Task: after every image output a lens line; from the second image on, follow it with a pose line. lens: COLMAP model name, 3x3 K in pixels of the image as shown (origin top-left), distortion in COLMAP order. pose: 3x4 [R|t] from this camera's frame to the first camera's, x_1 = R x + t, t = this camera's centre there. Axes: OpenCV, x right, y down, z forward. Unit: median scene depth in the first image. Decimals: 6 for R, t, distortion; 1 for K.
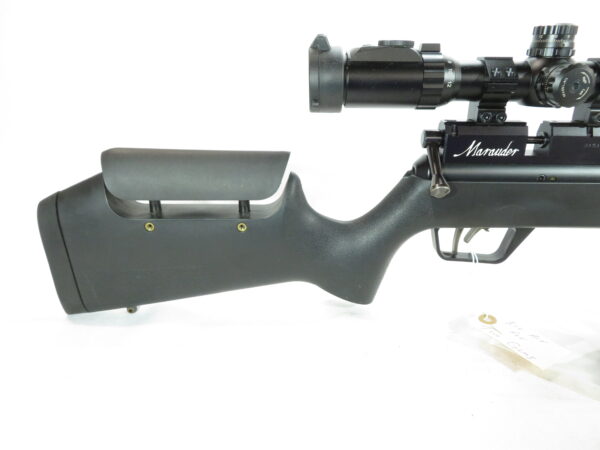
lens RADIAL K [[439.8, 0, 300.0], [0, 439.8, 225.0], [0, 0, 1]] dist [-0.004830, 0.041938]
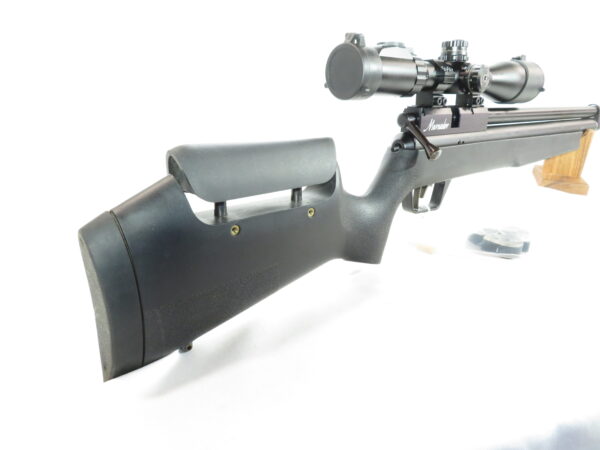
lens RADIAL K [[439.8, 0, 300.0], [0, 439.8, 225.0], [0, 0, 1]] dist [-0.004830, 0.041938]
pose [[0.732753, -0.193395, 0.652435, -0.840619], [0.227934, 0.973135, 0.032463, -0.008215], [-0.641185, 0.124925, 0.757149, 0.262100]]
